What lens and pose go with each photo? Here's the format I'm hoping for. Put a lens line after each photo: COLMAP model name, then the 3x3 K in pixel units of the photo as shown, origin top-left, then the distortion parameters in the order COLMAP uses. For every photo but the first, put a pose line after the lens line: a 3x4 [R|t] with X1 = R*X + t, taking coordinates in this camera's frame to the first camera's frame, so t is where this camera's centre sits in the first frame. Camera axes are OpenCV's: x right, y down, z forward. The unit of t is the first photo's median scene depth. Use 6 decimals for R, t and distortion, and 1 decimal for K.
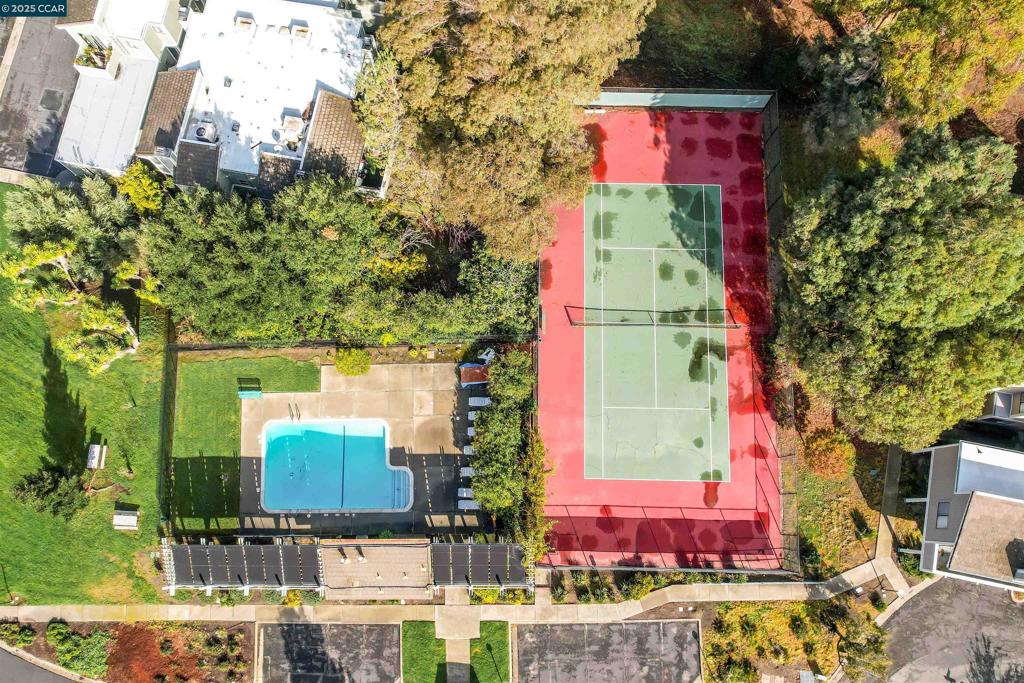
lens RADIAL K [[667.9, 0, 502.9], [0, 667.9, 355.2], [0, 0, 1]] dist [-0.071666, 0.061239]
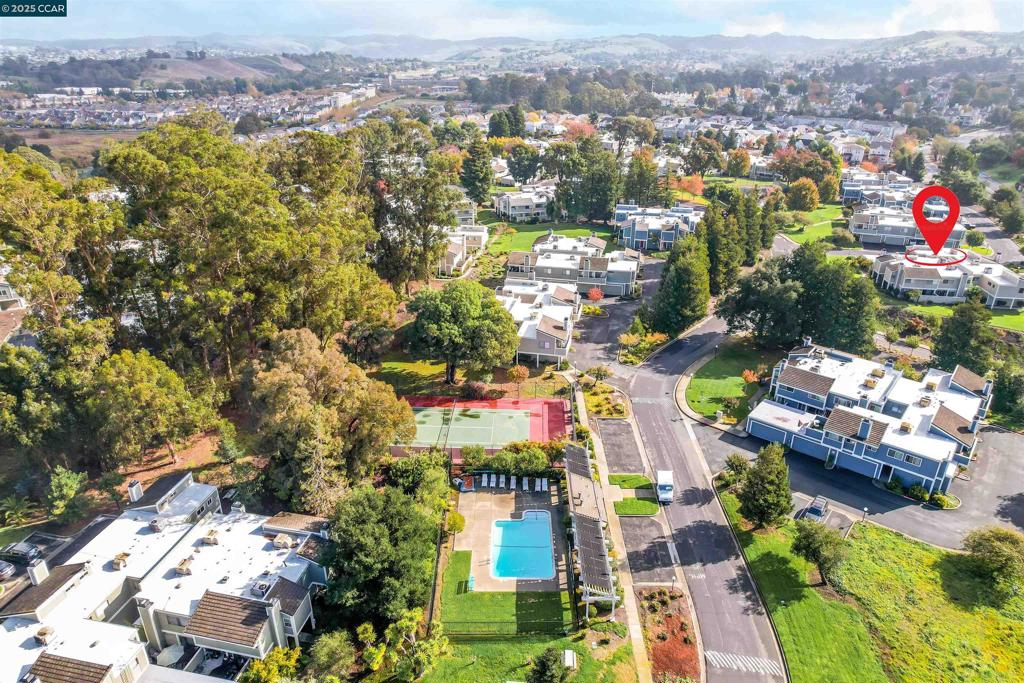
lens RADIAL K [[667.9, 0, 502.9], [0, 667.9, 355.2], [0, 0, 1]] dist [-0.071666, 0.061239]
pose [[0.025287, -0.403432, 0.914660, -1.463232], [0.991138, 0.129472, 0.029705, 0.024162], [-0.130407, 0.905803, 0.403131, 0.019287]]
